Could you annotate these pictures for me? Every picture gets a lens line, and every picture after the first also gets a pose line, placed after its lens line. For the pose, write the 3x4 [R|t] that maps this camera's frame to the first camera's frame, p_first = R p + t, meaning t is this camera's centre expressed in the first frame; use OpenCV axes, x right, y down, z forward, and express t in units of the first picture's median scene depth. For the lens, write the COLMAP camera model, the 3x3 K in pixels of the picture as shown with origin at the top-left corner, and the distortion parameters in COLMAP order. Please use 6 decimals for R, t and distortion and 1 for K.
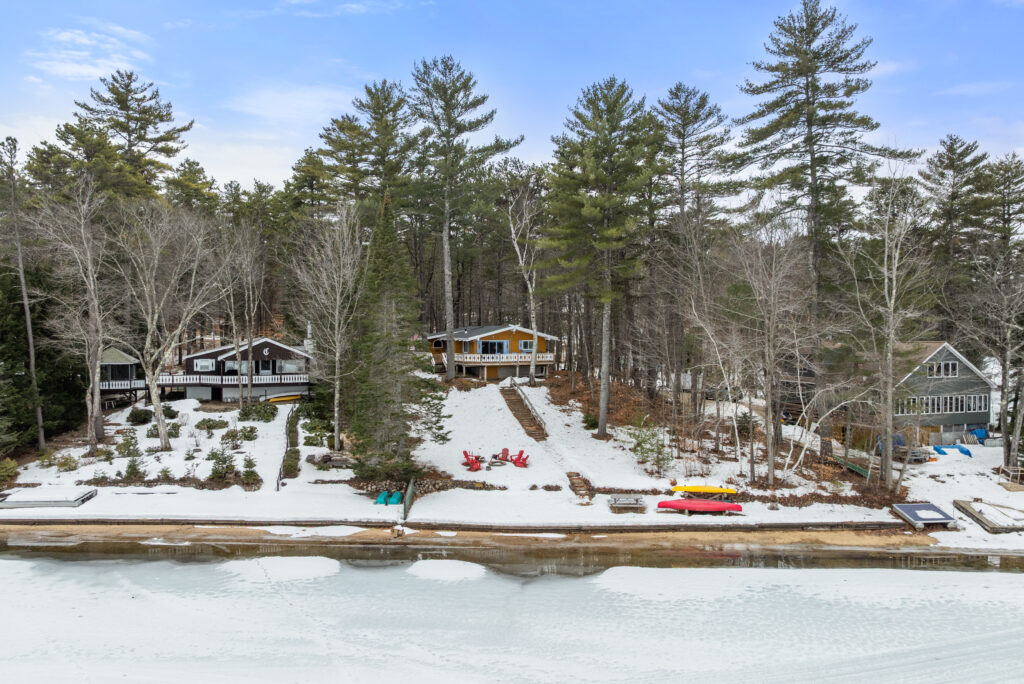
lens RADIAL K [[728.6, 0, 515.0], [0, 728.6, 352.3], [0, 0, 1]] dist [-0.047131, 0.008181]
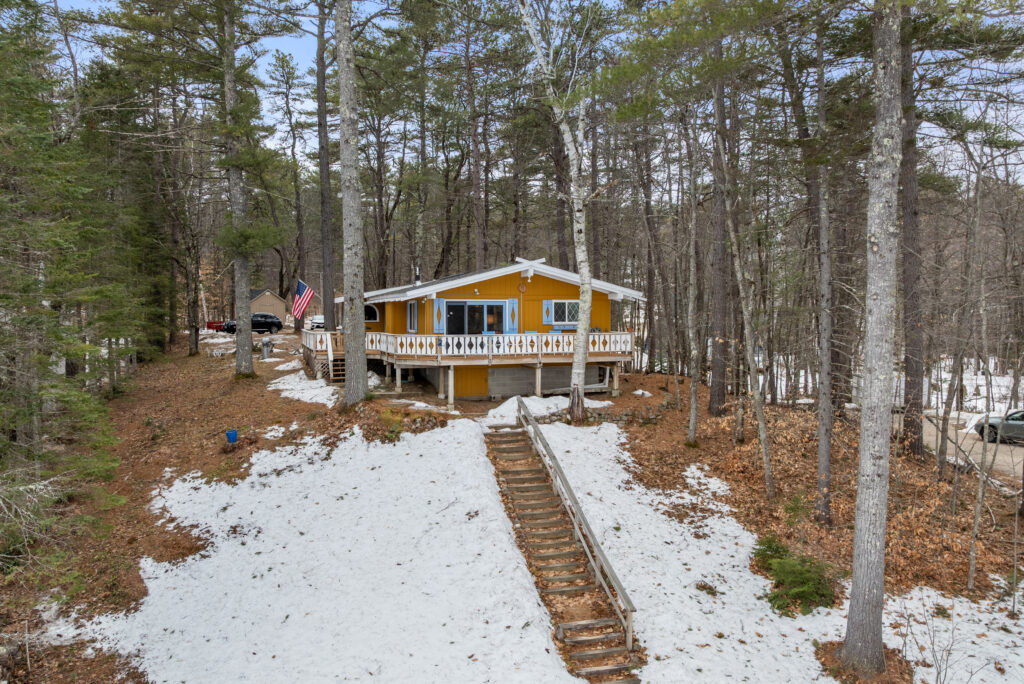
lens RADIAL K [[728.6, 0, 502.8], [0, 728.6, 333.1], [0, 0, 1]] dist [-0.047131, 0.008181]
pose [[0.997247, -0.001516, -0.074142, 0.018053], [0.001173, 0.999988, -0.004669, 0.004446], [0.074148, 0.004569, 0.997237, 0.858151]]
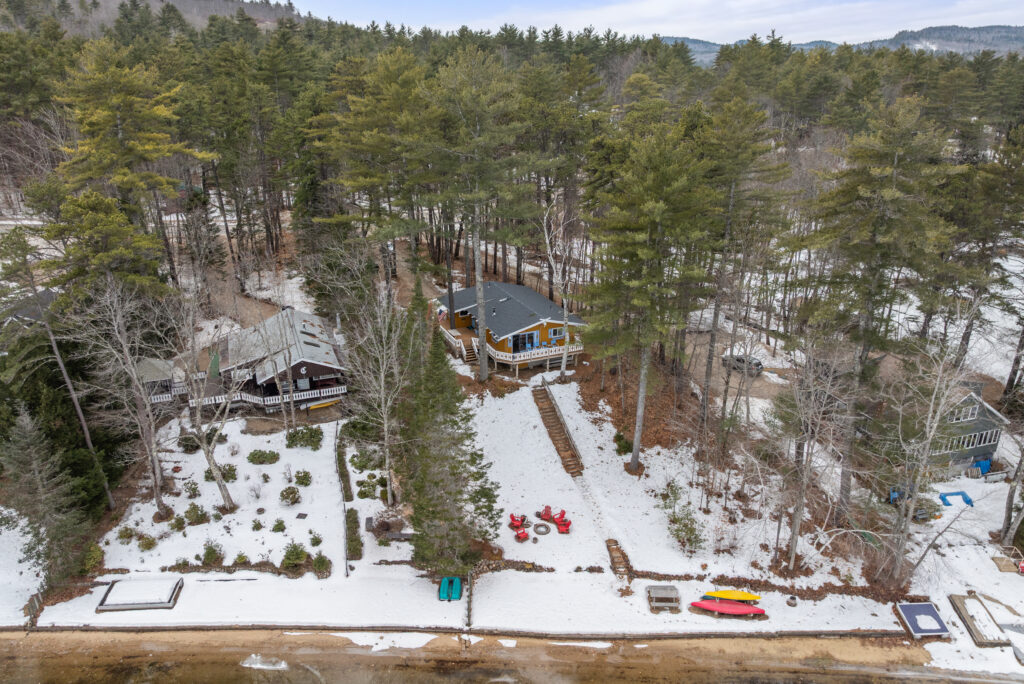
lens RADIAL K [[728.6, 0, 513.4], [0, 728.6, 341.7], [0, 0, 1]] dist [-0.047131, 0.008181]
pose [[0.999903, -0.006366, 0.012378, -0.079148], [0.001855, 0.942292, 0.334786, -0.477130], [-0.013795, -0.334730, 0.942213, 0.068580]]
